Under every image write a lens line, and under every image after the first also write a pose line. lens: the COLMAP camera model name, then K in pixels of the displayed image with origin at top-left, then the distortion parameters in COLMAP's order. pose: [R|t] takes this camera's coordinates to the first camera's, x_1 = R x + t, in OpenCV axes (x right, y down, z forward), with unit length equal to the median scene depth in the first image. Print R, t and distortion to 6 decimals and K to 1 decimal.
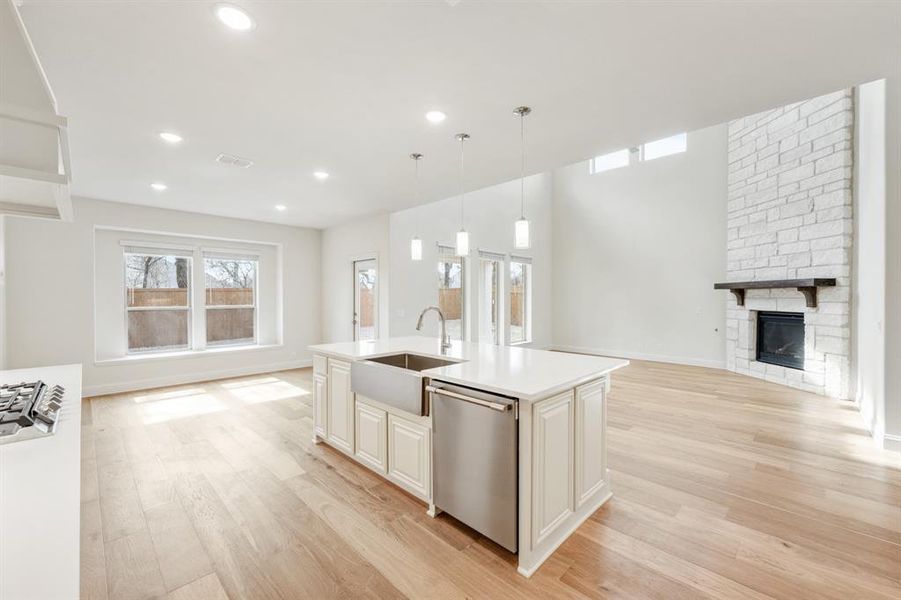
lens RADIAL K [[363.8, 0, 458.5], [0, 363.8, 298.5], [0, 0, 1]] dist [-0.002534, 0.000122]
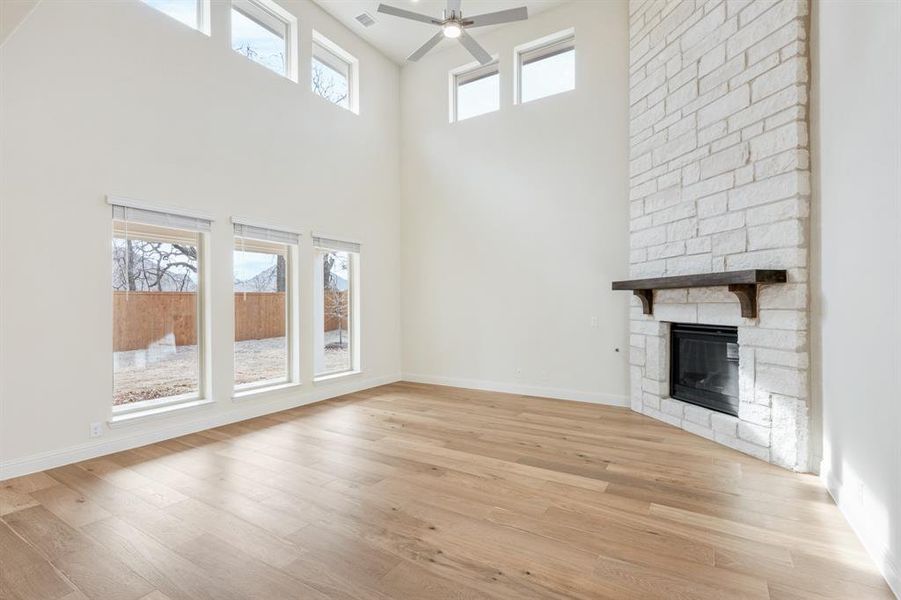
lens RADIAL K [[407.3, 0, 445.7], [0, 407.3, 301.3], [0, 0, 1]] dist [0.004183, -0.000926]
pose [[0.981110, -0.007875, 0.193292, 0.327314], [0.009266, 0.999937, -0.006291, -0.004114], [-0.193230, 0.007963, 0.981121, 0.412110]]
